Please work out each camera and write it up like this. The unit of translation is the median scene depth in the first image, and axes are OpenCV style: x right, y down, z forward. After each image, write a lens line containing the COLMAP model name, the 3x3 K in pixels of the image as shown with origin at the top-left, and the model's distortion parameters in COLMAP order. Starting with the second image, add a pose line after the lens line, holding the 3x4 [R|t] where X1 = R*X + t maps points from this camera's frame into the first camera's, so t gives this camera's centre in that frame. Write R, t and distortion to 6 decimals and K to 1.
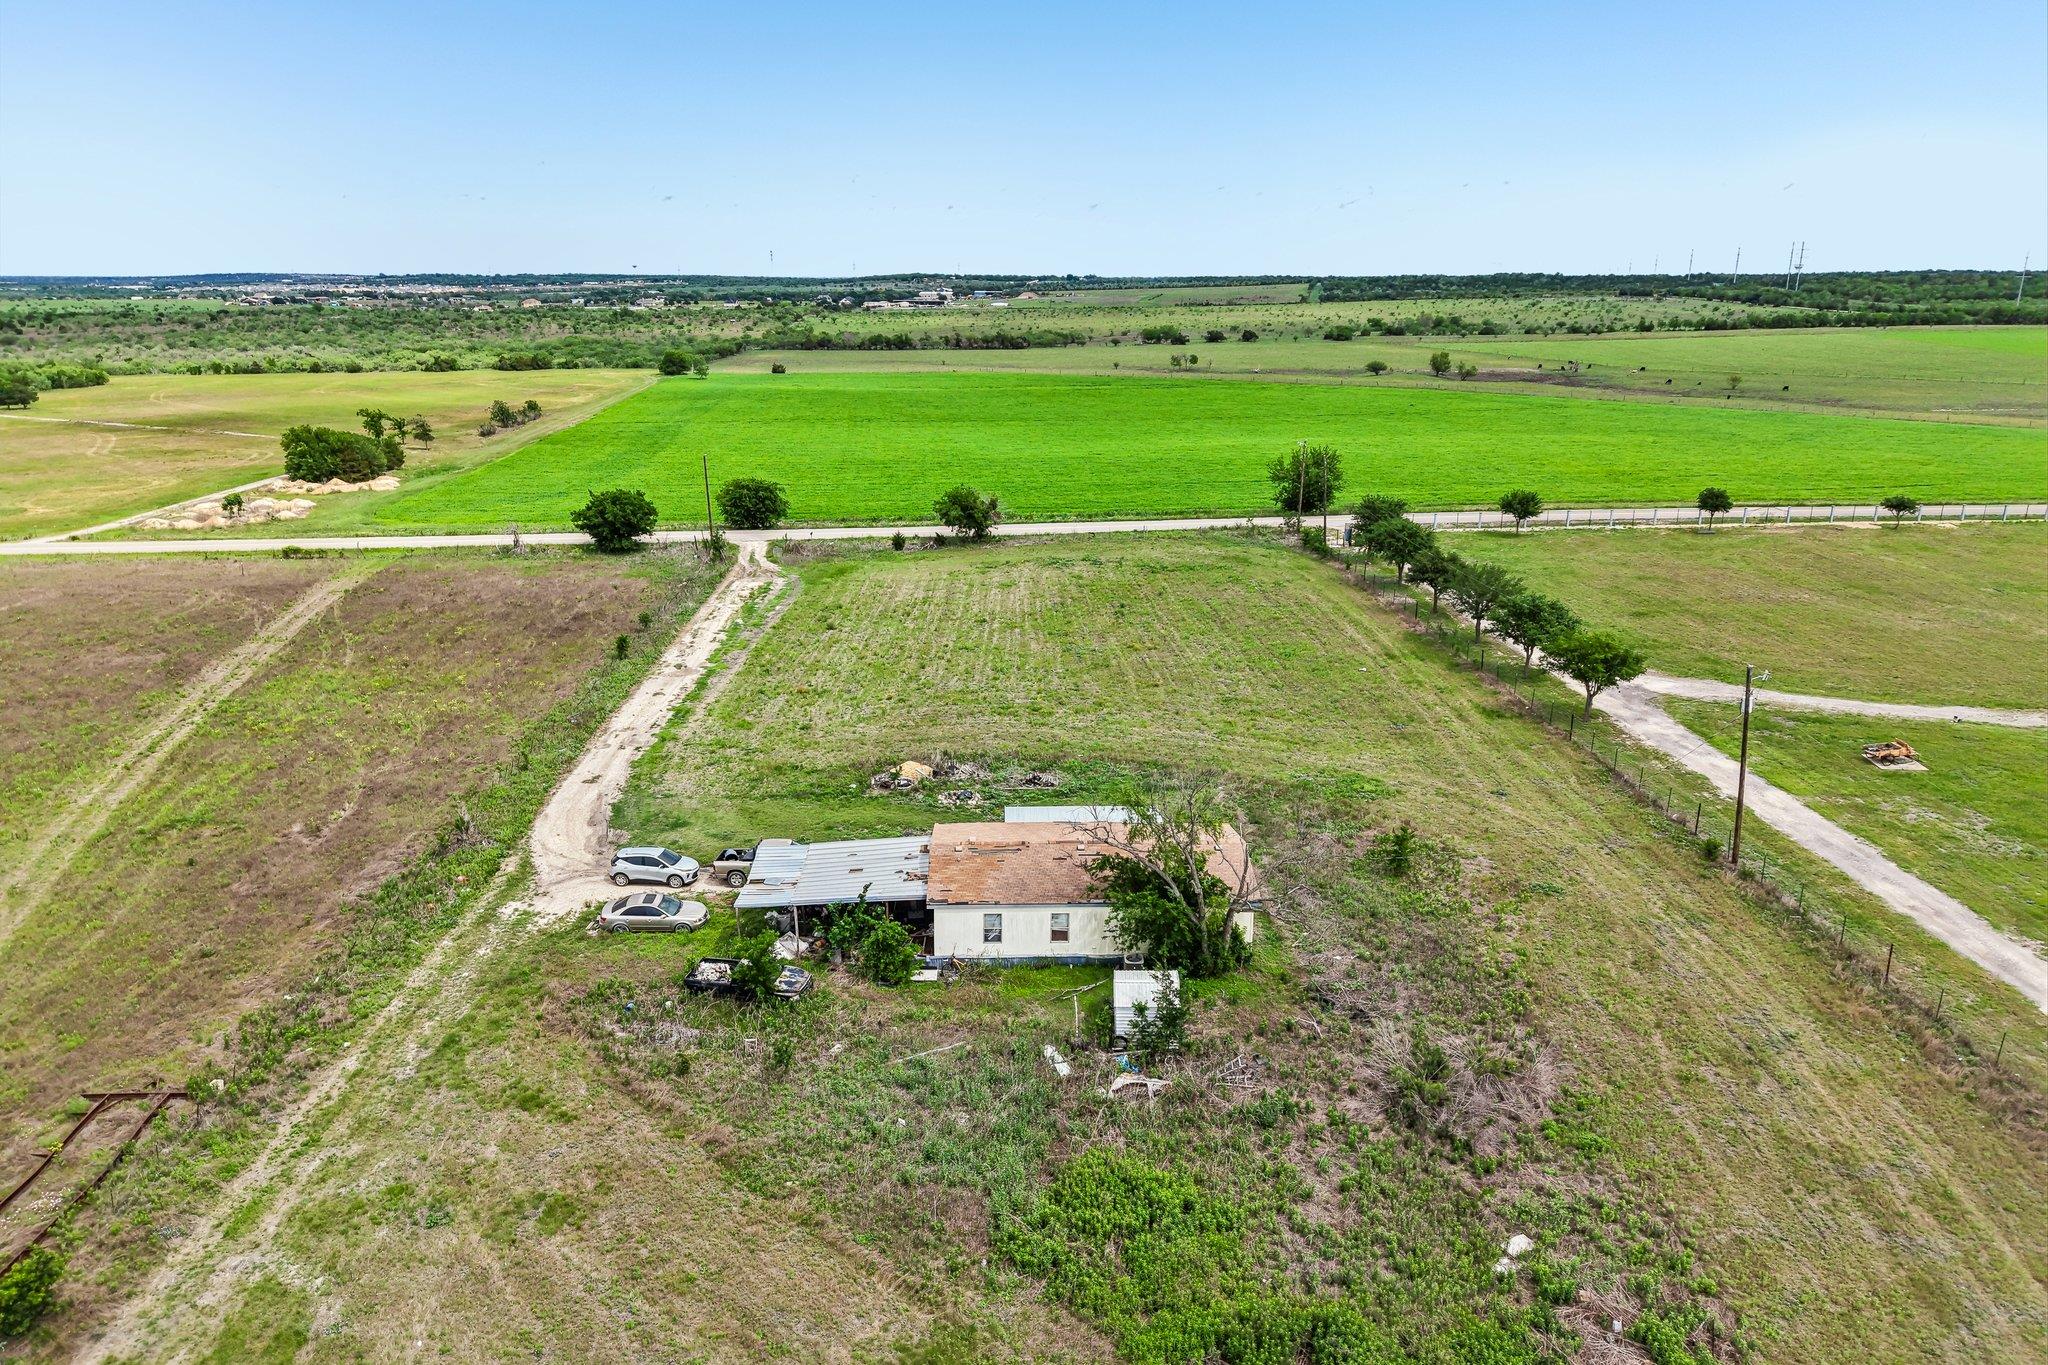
lens RADIAL K [[1365.5, 0, 1024.0], [0, 1365.5, 682.5], [0, 0, 1]] dist [0.047731, -0.059763]
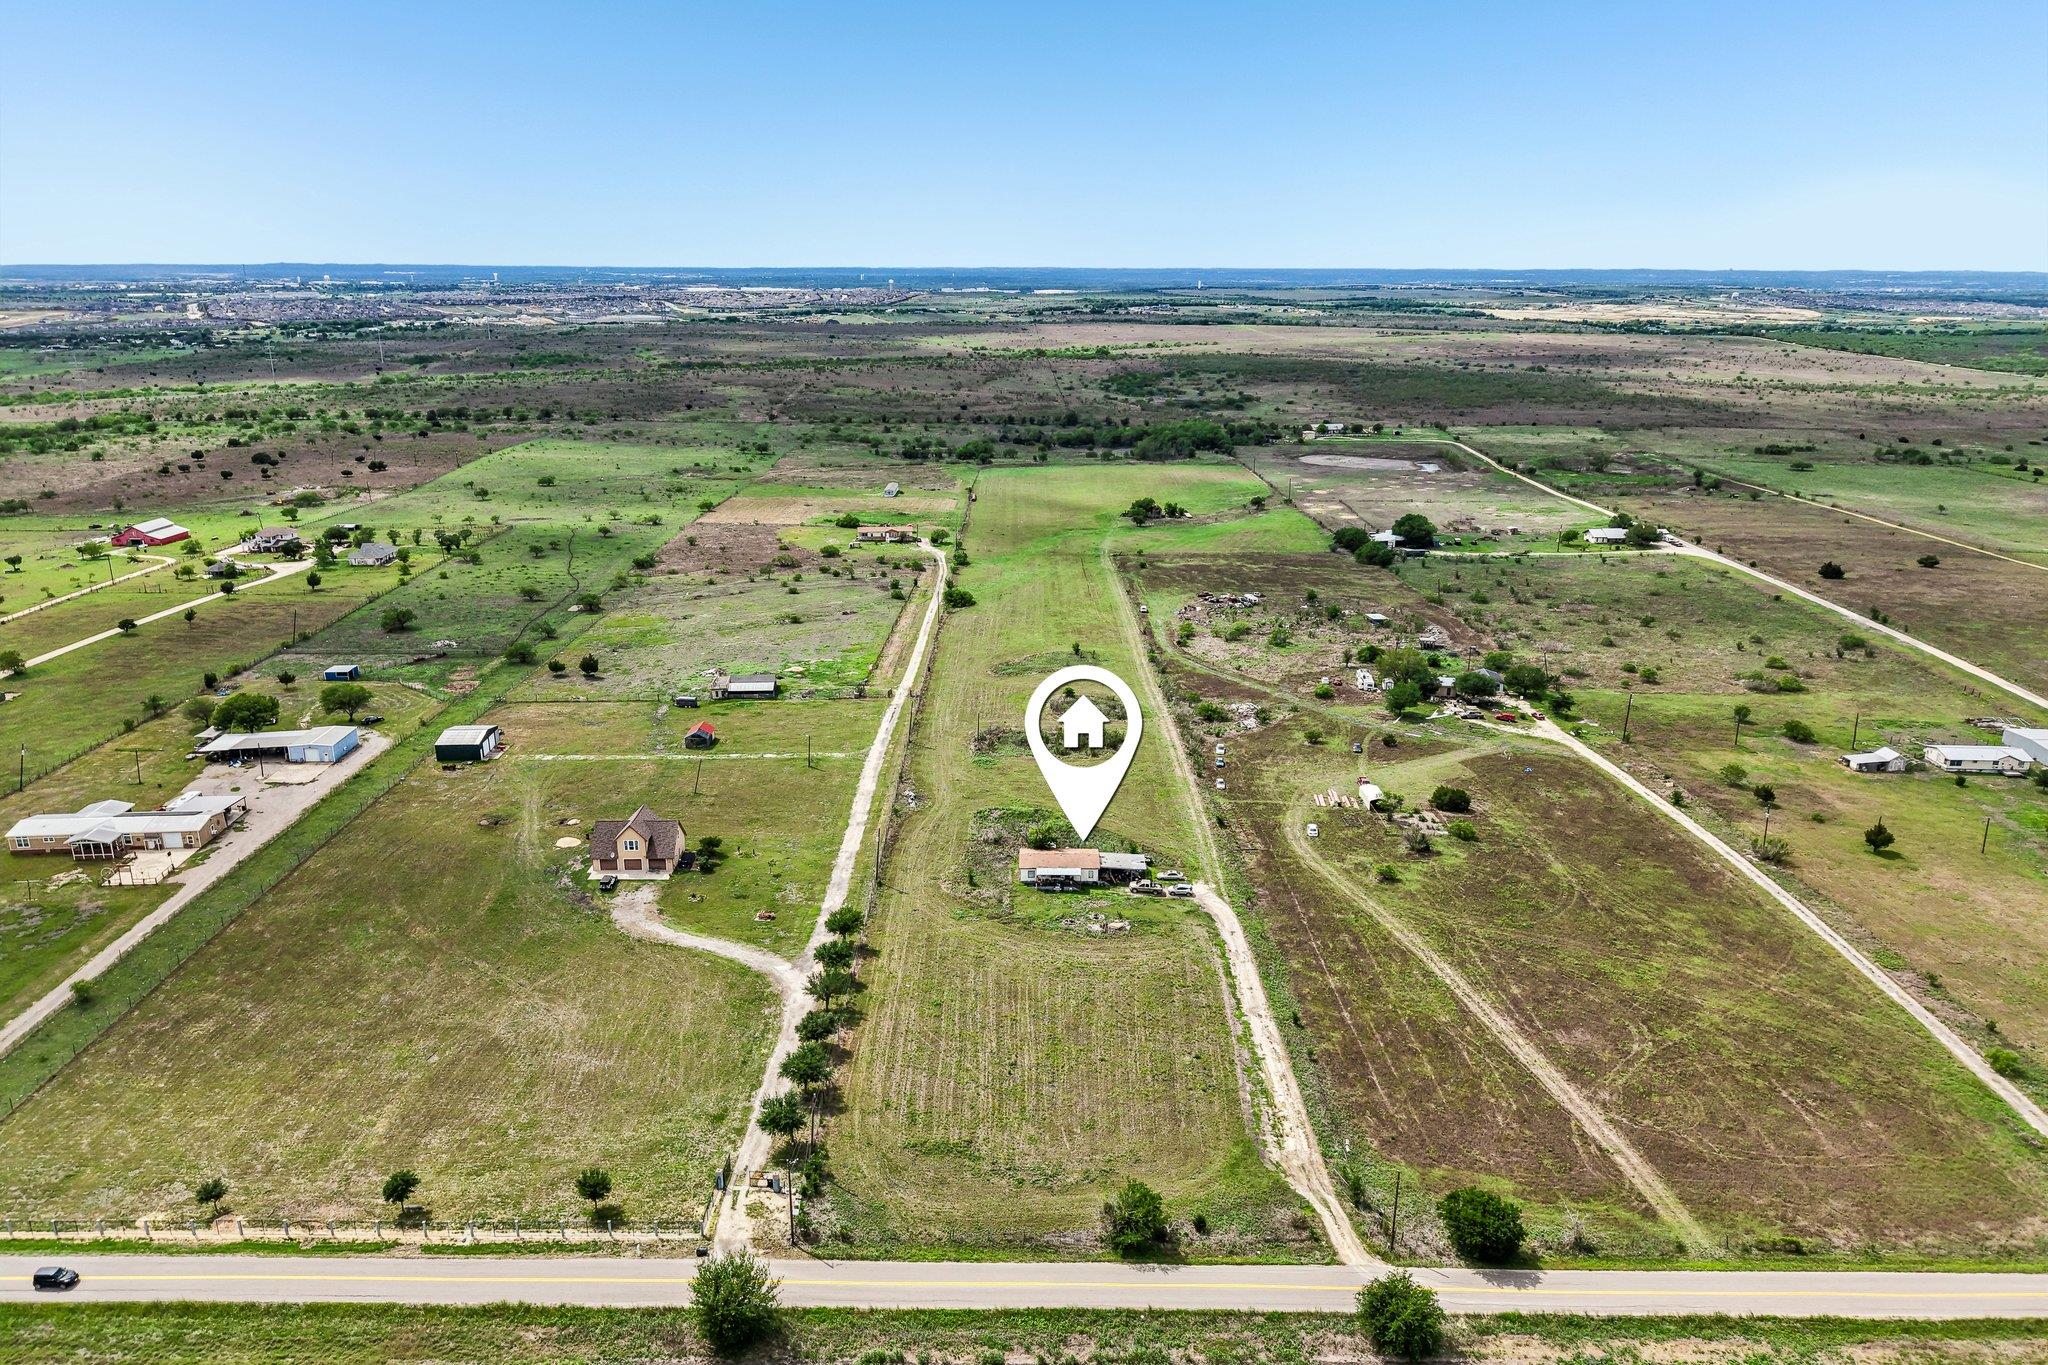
lens RADIAL K [[1365.5, 0, 1024.0], [0, 1365.5, 682.5], [0, 0, 1]] dist [0.047731, -0.059763]
pose [[-0.999283, -0.013881, 0.035226, 0.011640], [0.007788, 0.835130, 0.549998, -1.746878], [-0.037053, 0.549878, -0.834423, 2.846473]]
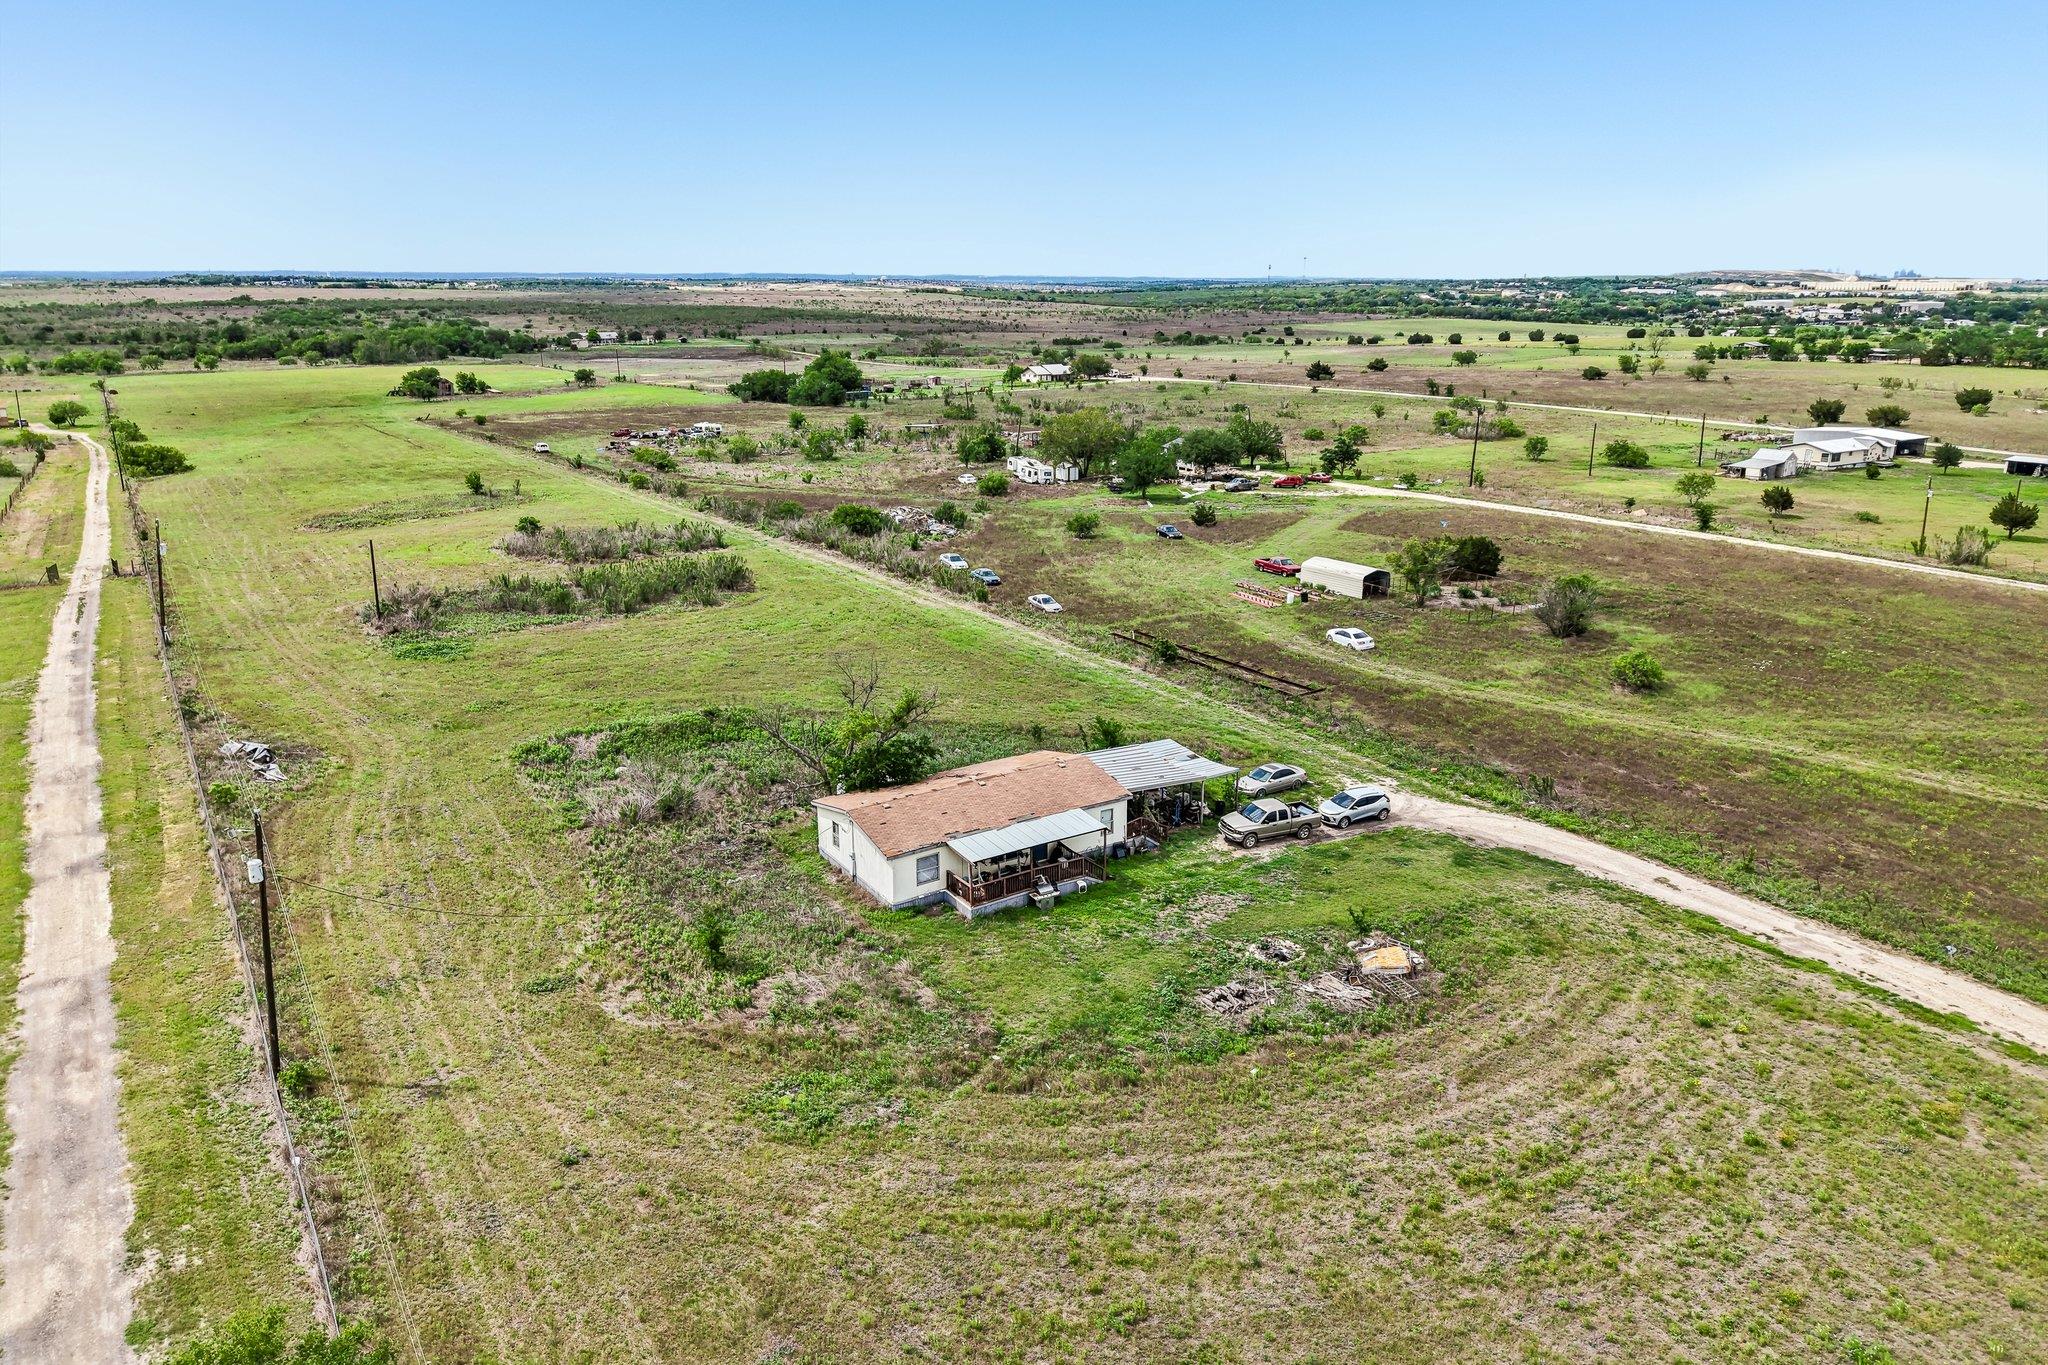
lens RADIAL K [[1365.5, 0, 1024.0], [0, 1365.5, 682.5], [0, 0, 1]] dist [0.047731, -0.059763]
pose [[-0.855996, 0.145588, -0.496060, 0.395541], [-0.148174, 0.850184, 0.505205, -0.375991], [0.495294, 0.505957, -0.706181, 1.256773]]
